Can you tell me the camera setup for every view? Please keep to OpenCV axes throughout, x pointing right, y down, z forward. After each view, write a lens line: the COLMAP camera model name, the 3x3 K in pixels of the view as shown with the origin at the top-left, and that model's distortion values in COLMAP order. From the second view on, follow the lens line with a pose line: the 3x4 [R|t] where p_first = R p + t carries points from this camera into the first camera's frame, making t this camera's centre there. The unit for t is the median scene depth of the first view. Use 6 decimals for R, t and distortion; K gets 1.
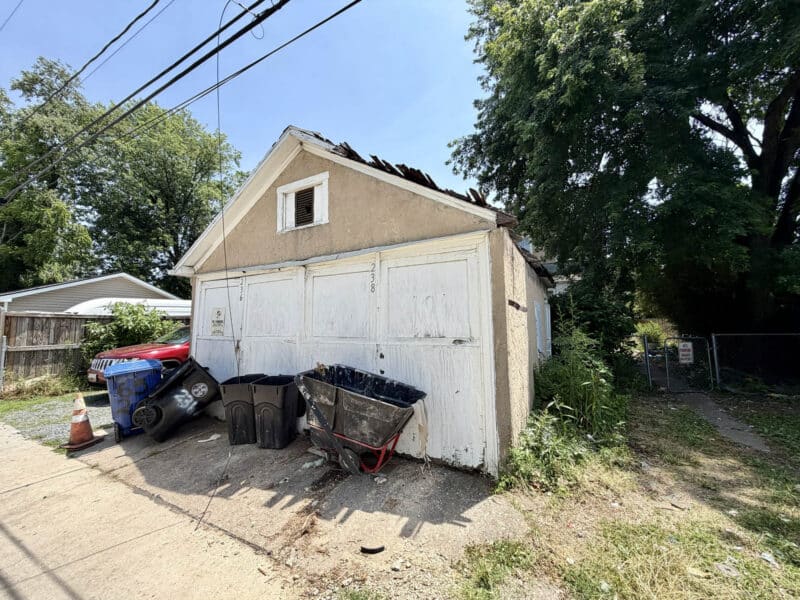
lens RADIAL K [[317.8, 0, 397.2], [0, 317.8, 301.3], [0, 0, 1]] dist [-0.002497, 0.000609]
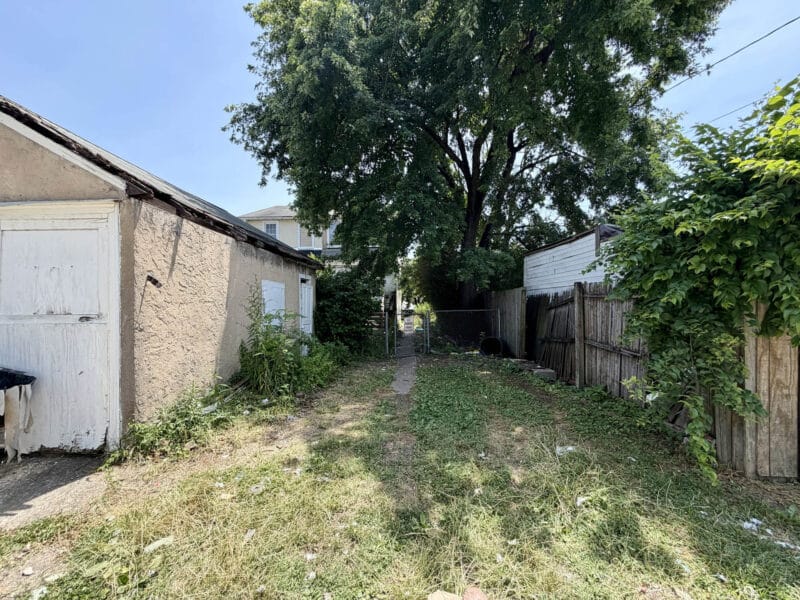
lens RADIAL K [[317.8, 0, 397.2], [0, 317.8, 301.3], [0, 0, 1]] dist [-0.002497, 0.000609]
pose [[0.885676, 0.008007, 0.464235, 0.577275], [-0.034844, 0.998178, 0.049261, 0.000955], [-0.462994, -0.059805, 0.884341, -0.226238]]
